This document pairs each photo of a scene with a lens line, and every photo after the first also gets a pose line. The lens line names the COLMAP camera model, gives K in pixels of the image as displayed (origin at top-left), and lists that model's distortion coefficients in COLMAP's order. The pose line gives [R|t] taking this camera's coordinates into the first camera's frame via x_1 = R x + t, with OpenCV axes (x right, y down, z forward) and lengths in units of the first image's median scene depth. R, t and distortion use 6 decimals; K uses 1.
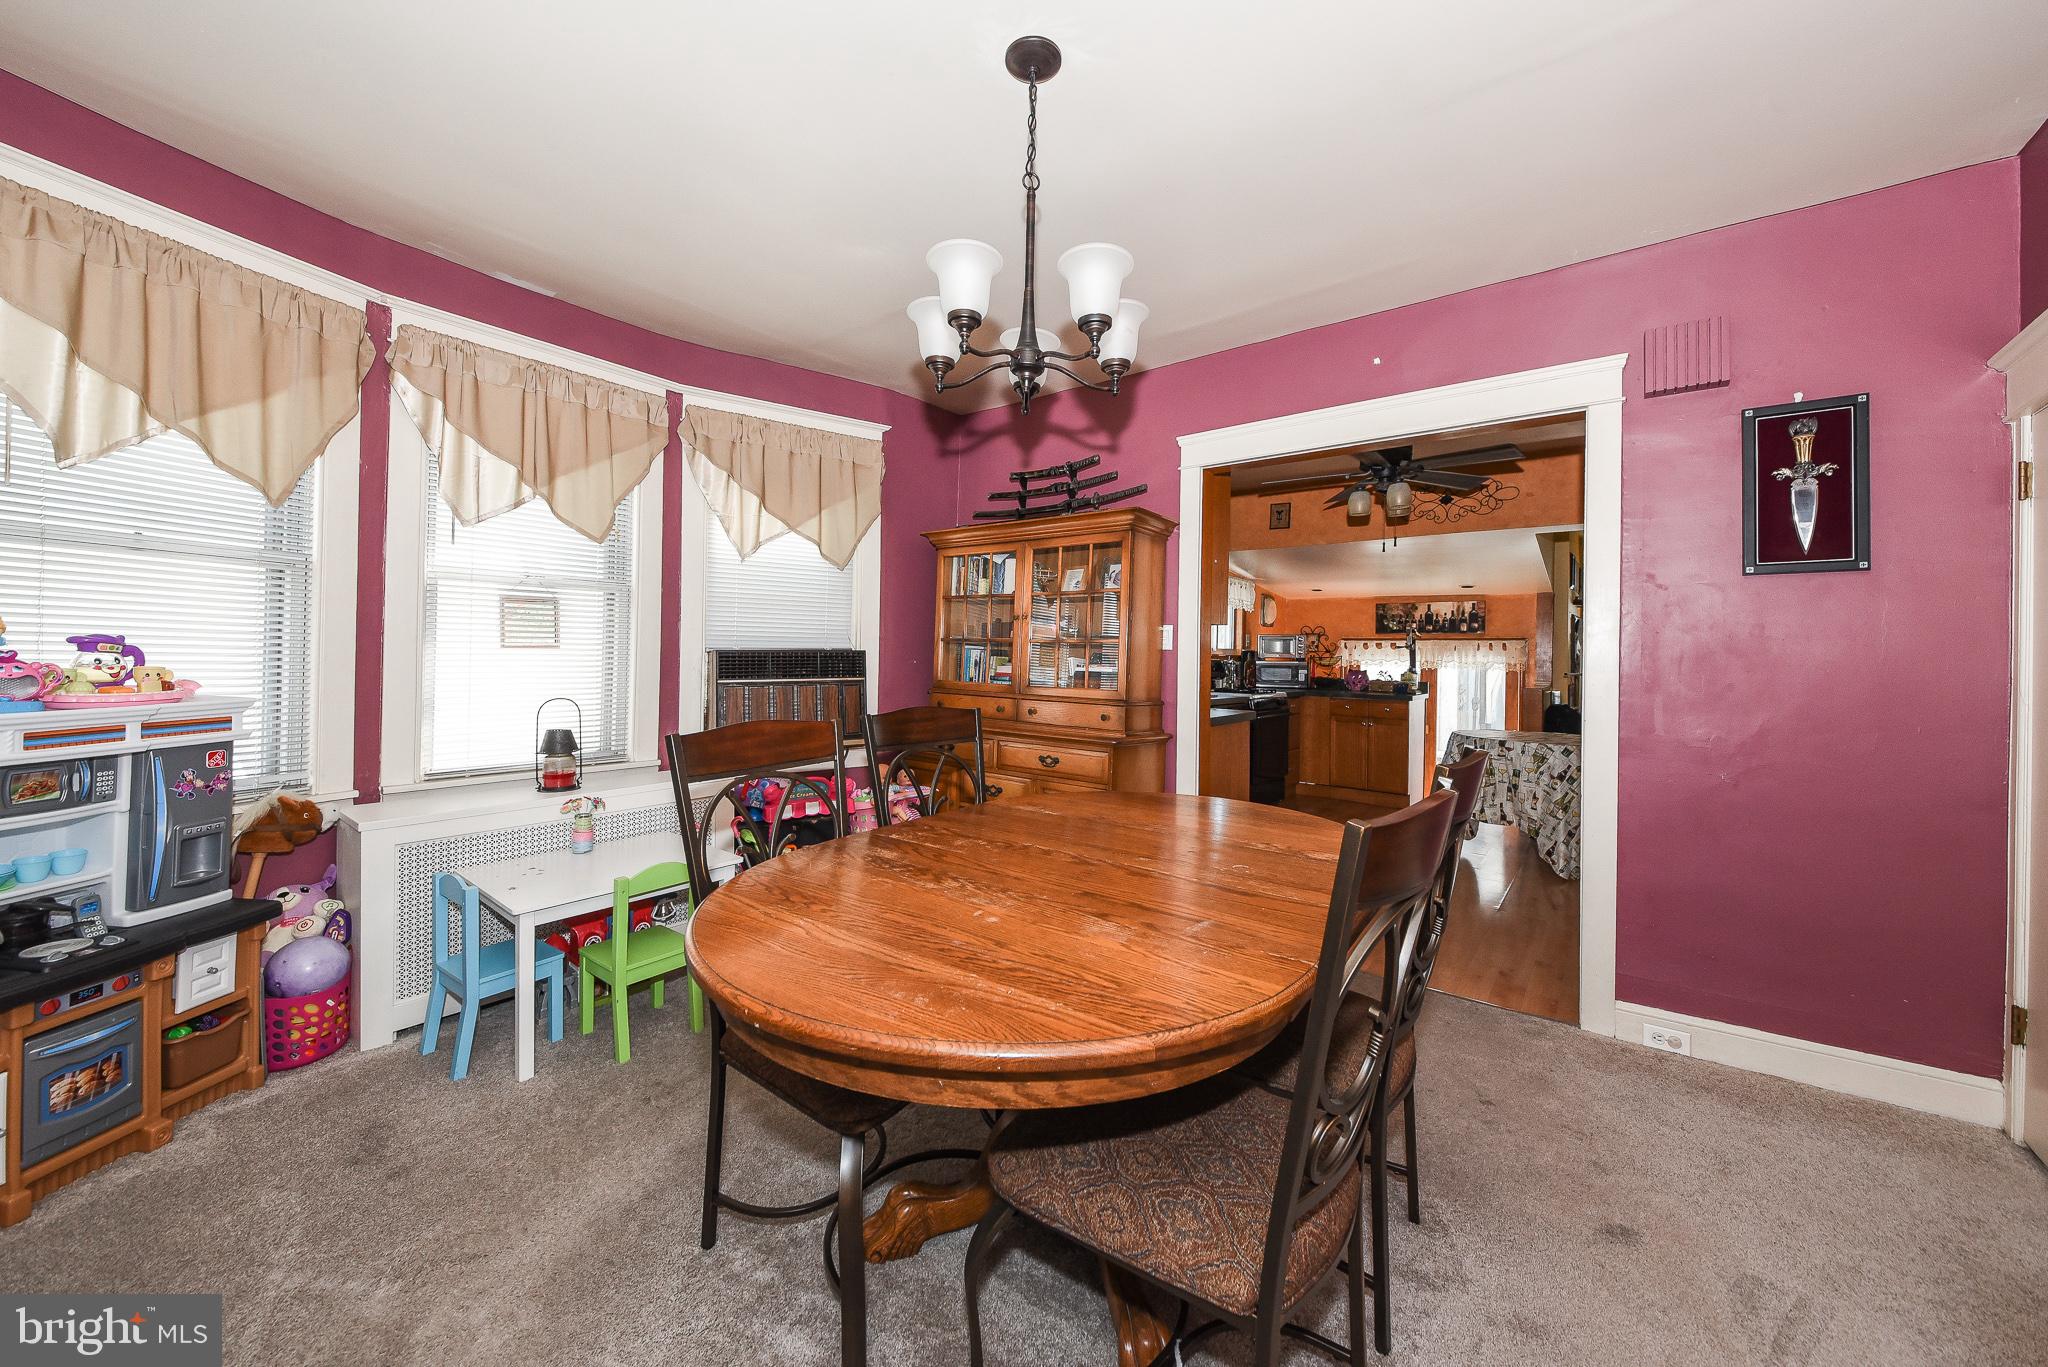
lens RADIAL K [[734.6, 0, 1044.6], [0, 734.6, 642.4], [0, 0, 1]] dist [-0.000847, -0.004754]
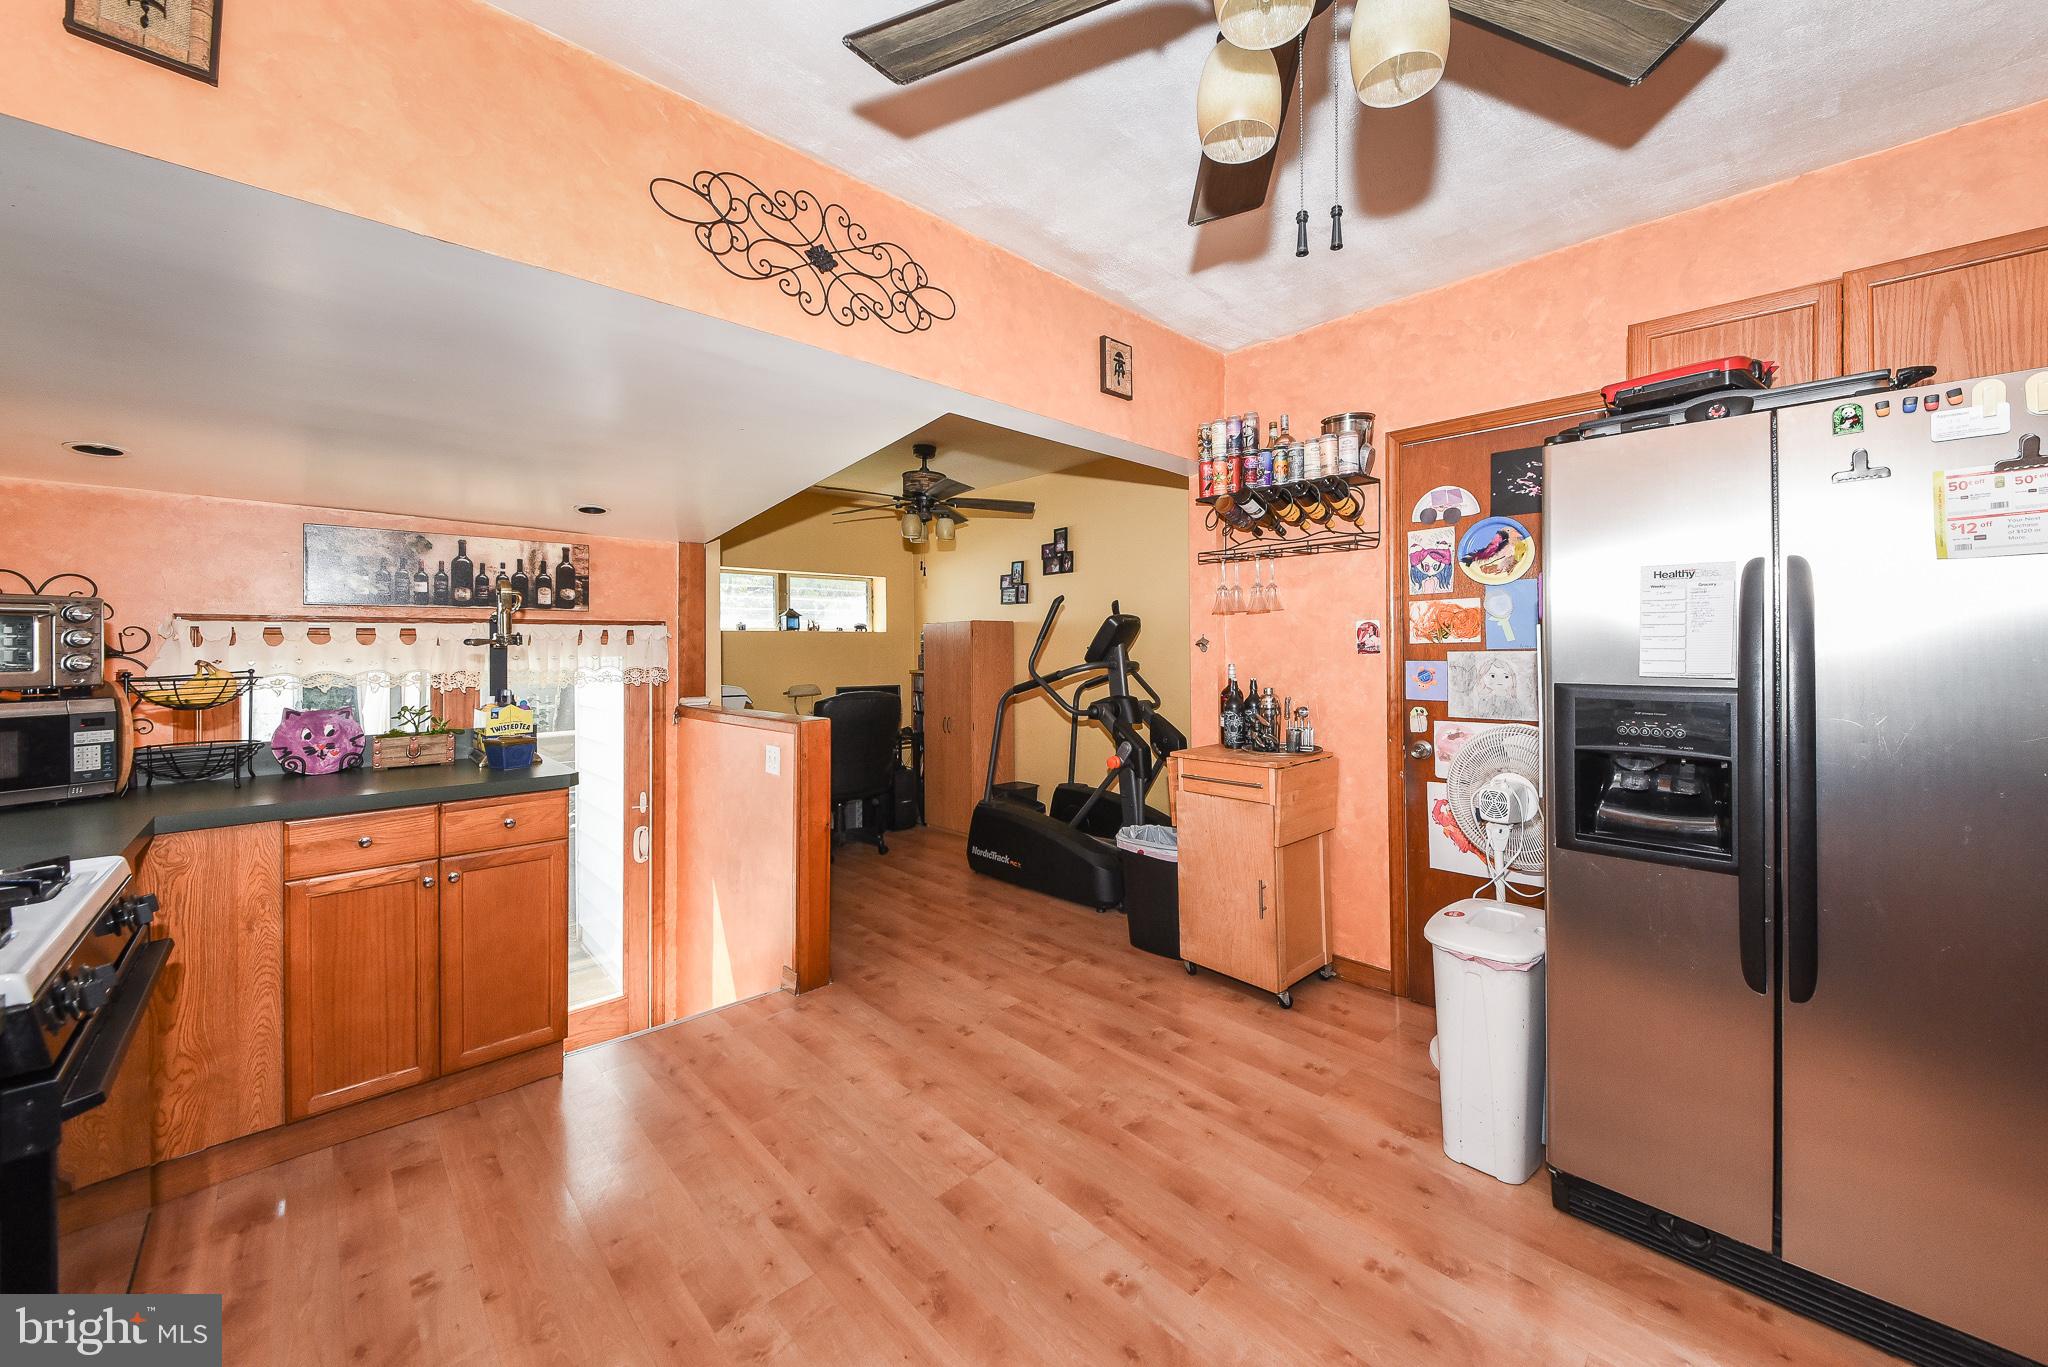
lens RADIAL K [[738.5, 0, 1033.1], [0, 738.5, 638.9], [0, 0, 1]] dist [0.035464, -0.013981]
pose [[0.127359, -0.008697, 0.991819, 0.144574], [-0.010814, 0.999890, 0.010156, -0.001500], [-0.991798, -0.012019, 0.127251, 0.694467]]
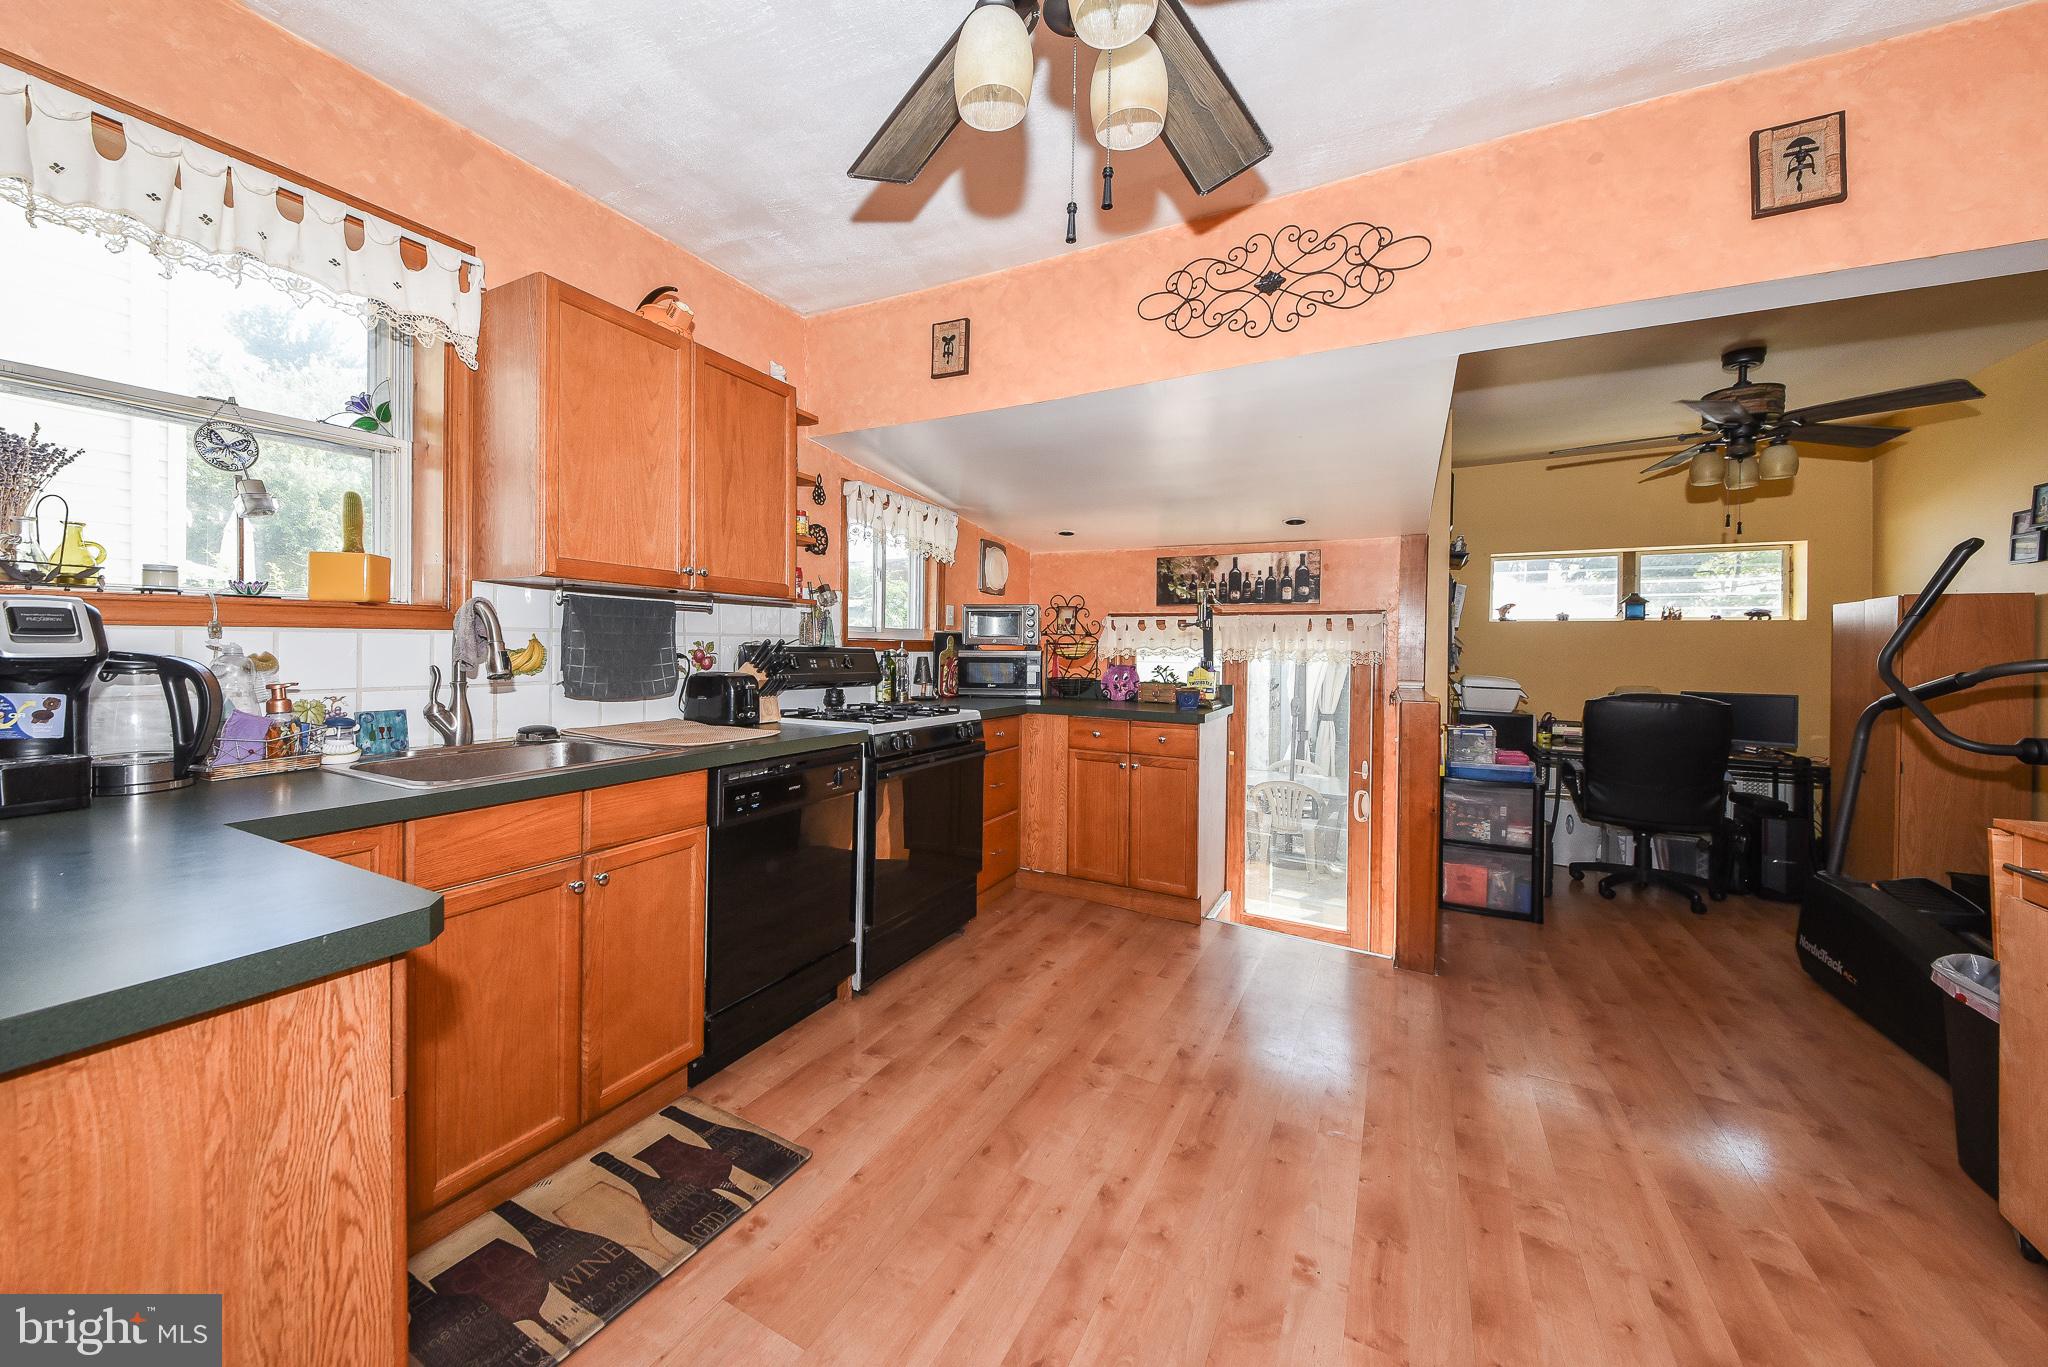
lens RADIAL K [[738.5, 0, 1033.1], [0, 738.5, 638.9], [0, 0, 1]] dist [0.035464, -0.013981]
pose [[0.977542, -0.001937, 0.210730, 0.258203], [0.000346, 0.999971, 0.007589, 0.014118], [-0.210738, -0.007346, 0.977515, 0.486903]]
